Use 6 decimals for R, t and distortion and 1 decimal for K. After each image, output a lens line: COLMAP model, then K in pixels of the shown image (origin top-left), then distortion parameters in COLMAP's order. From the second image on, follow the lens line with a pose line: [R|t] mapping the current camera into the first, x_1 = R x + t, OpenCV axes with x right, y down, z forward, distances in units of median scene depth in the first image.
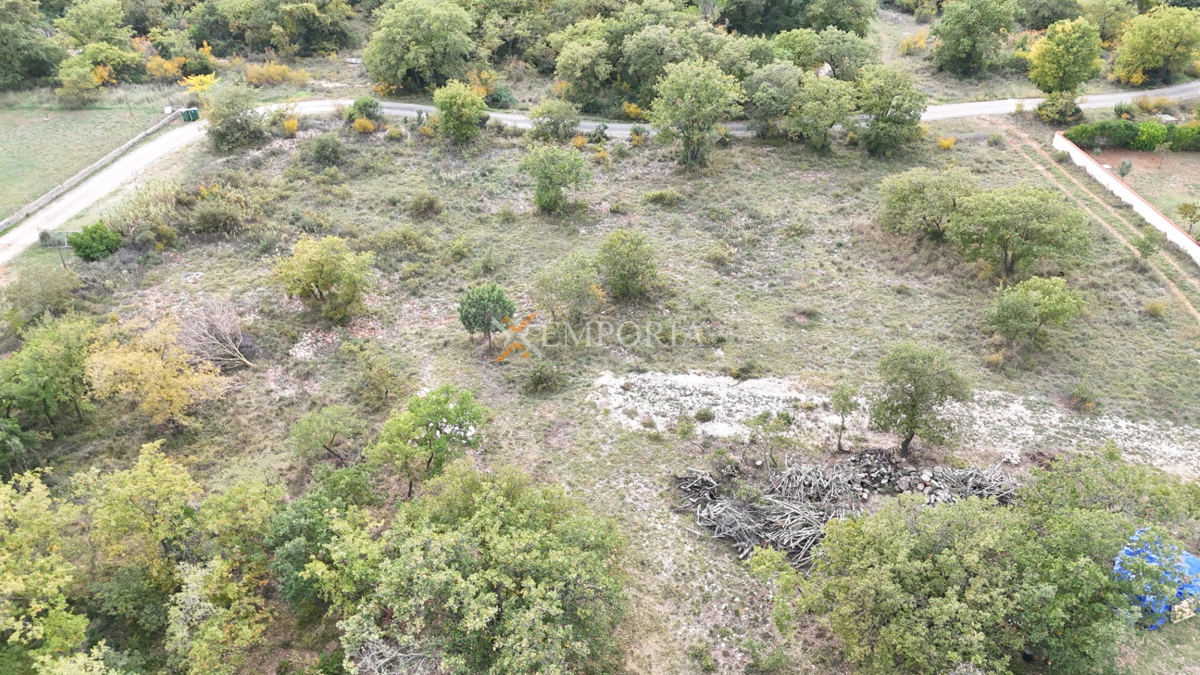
lens RADIAL K [[879.7, 0, 600.0], [0, 879.7, 337.5], [0, 0, 1]] dist [0.070447, -0.060460]
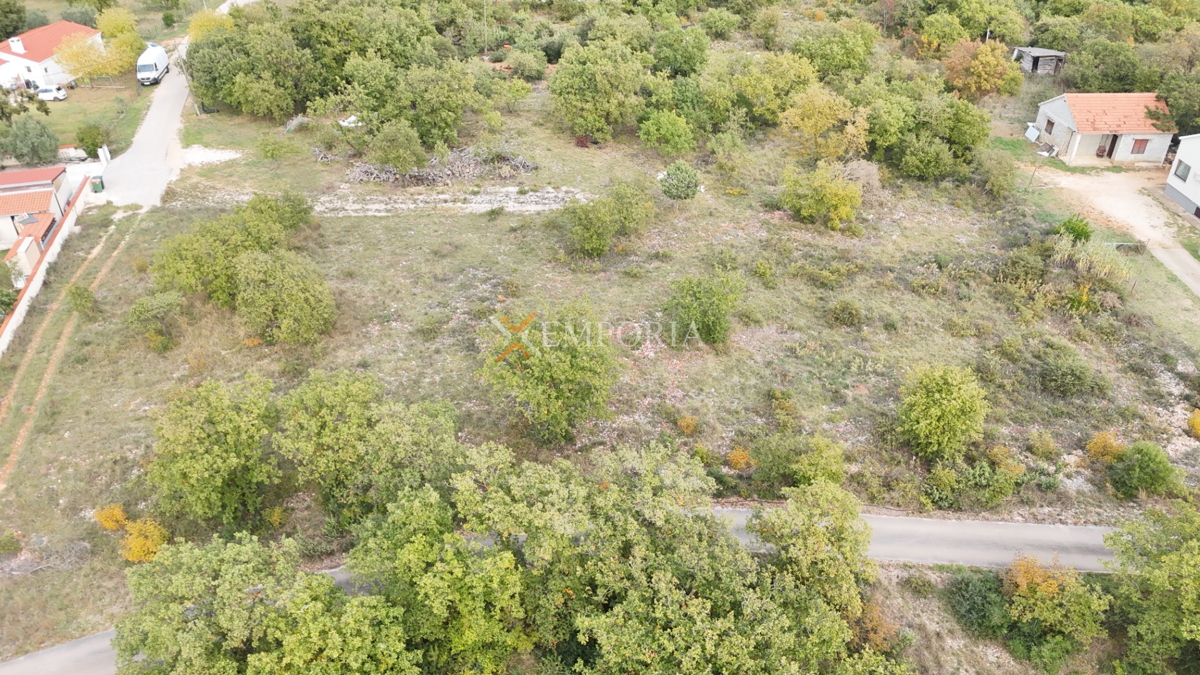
lens RADIAL K [[879.7, 0, 600.0], [0, 879.7, 337.5], [0, 0, 1]] dist [0.070447, -0.060460]
pose [[-0.982621, 0.098602, -0.157269, 0.195423], [-0.110313, 0.371206, 0.921974, -0.989335], [0.149288, 0.923300, -0.353878, 1.382464]]
